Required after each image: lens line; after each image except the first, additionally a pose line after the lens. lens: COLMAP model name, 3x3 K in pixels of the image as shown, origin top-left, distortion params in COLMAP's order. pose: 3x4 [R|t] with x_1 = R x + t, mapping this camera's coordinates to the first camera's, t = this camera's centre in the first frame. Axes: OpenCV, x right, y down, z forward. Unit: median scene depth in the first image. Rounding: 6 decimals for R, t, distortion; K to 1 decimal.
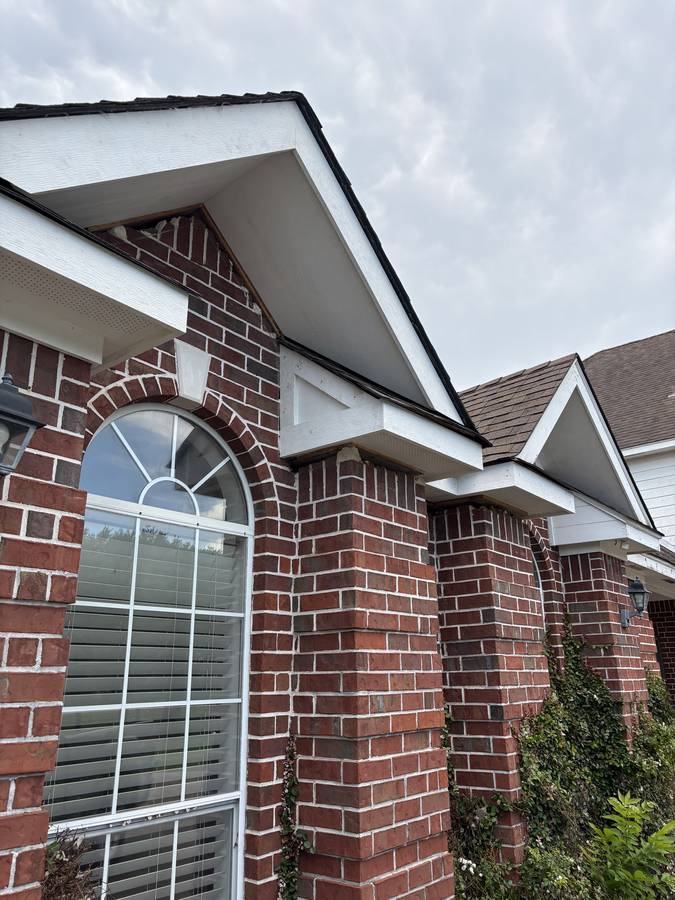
lens RADIAL K [[678.1, 0, 345.1], [0, 678.1, 442.6], [0, 0, 1]] dist [0.038885, -0.033345]
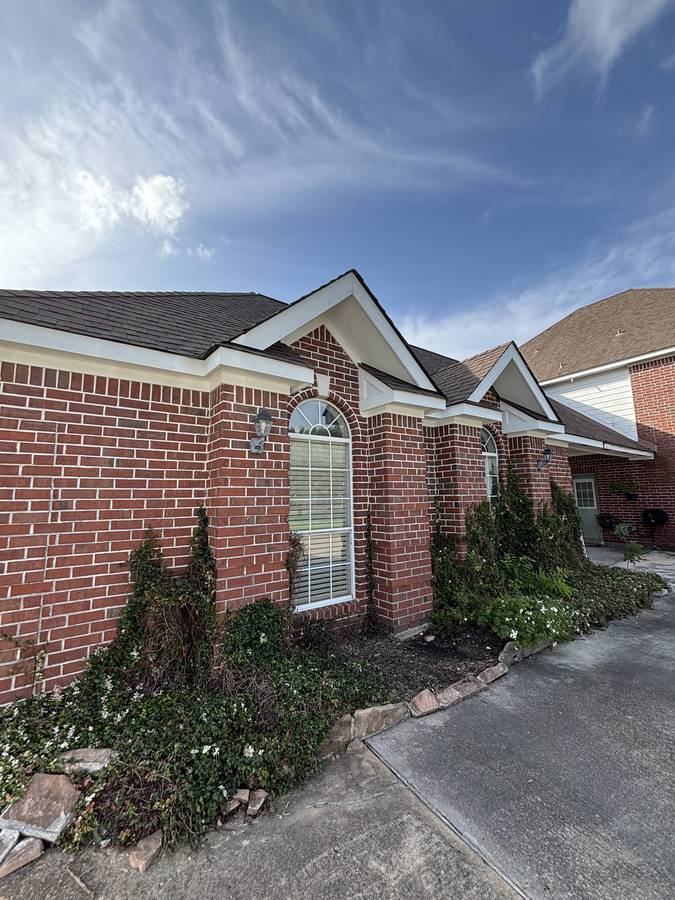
lens RADIAL K [[365.2, 0, 335.8], [0, 365.2, 448.3], [0, 0, 1]] dist [0.003844, 0.000023]
pose [[0.958773, -0.037187, -0.281729, 0.217412], [0.092930, 0.977921, 0.187174, -0.119273], [0.268548, -0.205639, 0.941060, -0.404949]]
